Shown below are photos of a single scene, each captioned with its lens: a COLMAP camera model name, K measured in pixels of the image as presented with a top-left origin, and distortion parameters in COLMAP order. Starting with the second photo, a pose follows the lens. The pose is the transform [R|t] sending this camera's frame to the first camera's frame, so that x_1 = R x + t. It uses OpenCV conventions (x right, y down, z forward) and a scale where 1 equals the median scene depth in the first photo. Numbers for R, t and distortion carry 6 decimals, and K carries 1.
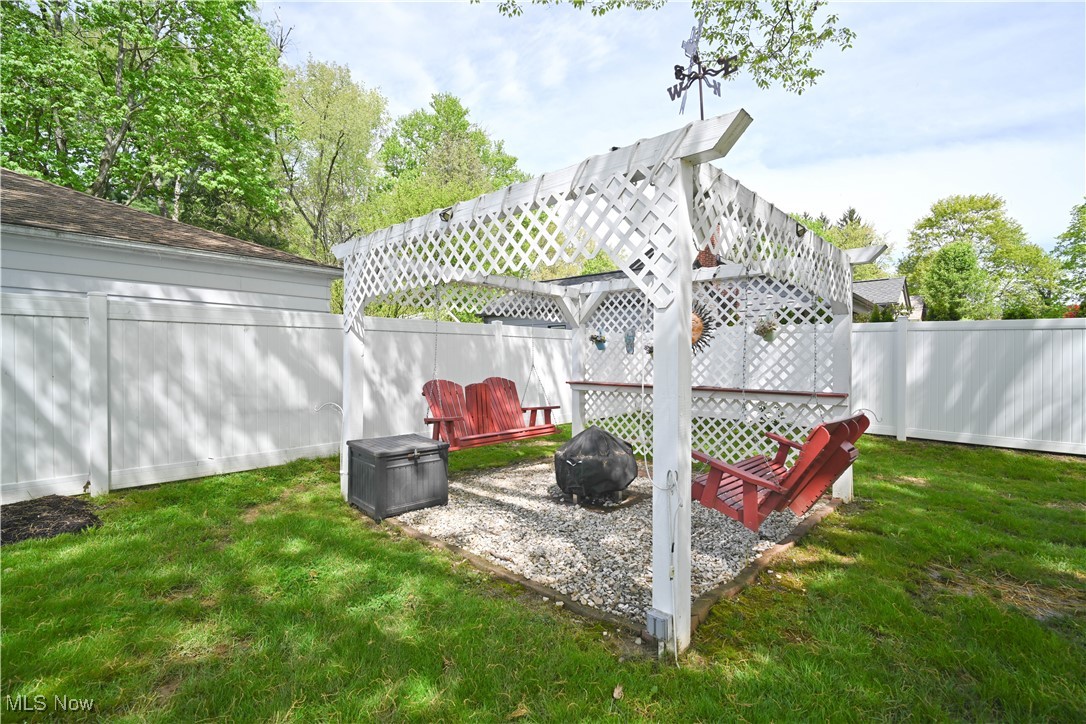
lens RADIAL K [[499.3, 0, 543.0], [0, 499.3, 362.0], [0, 0, 1]] dist [-0.013793, -0.000145]
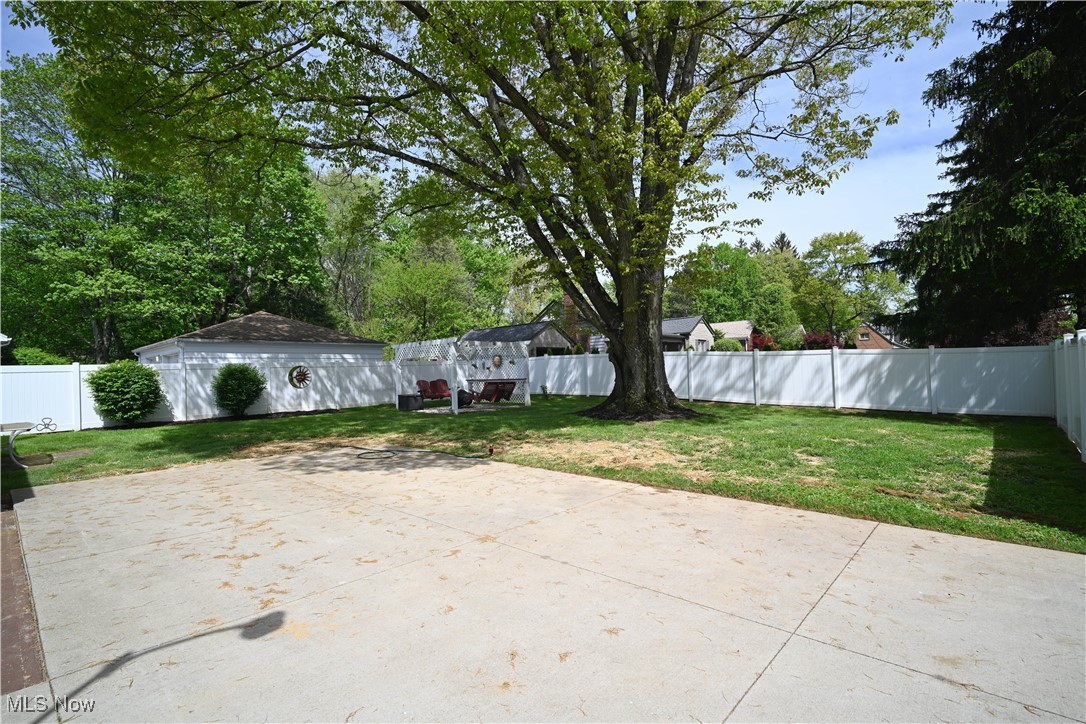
lens RADIAL K [[505.6, 0, 543.7], [0, 505.6, 370.9], [0, 0, 1]] dist [-0.000500, -0.000360]
pose [[0.999313, -0.035211, 0.011597, 0.636709], [0.035304, 0.999345, -0.007889, 0.036736], [-0.011312, 0.008293, 0.999902, -2.650498]]
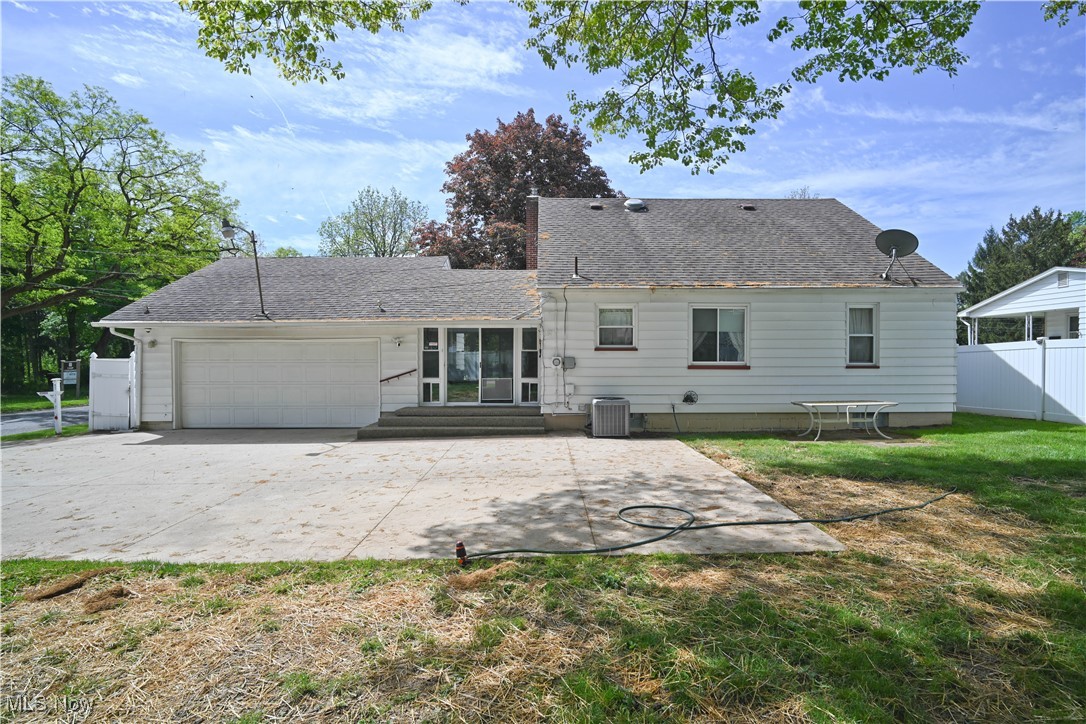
lens RADIAL K [[505.6, 0, 543.7], [0, 505.6, 370.9], [0, 0, 1]] dist [-0.000500, -0.000360]
pose [[-0.745056, 0.007053, -0.666965, 0.870862], [0.003281, 0.999971, 0.006909, 0.006984], [0.666994, 0.002959, -0.745057, -0.347228]]
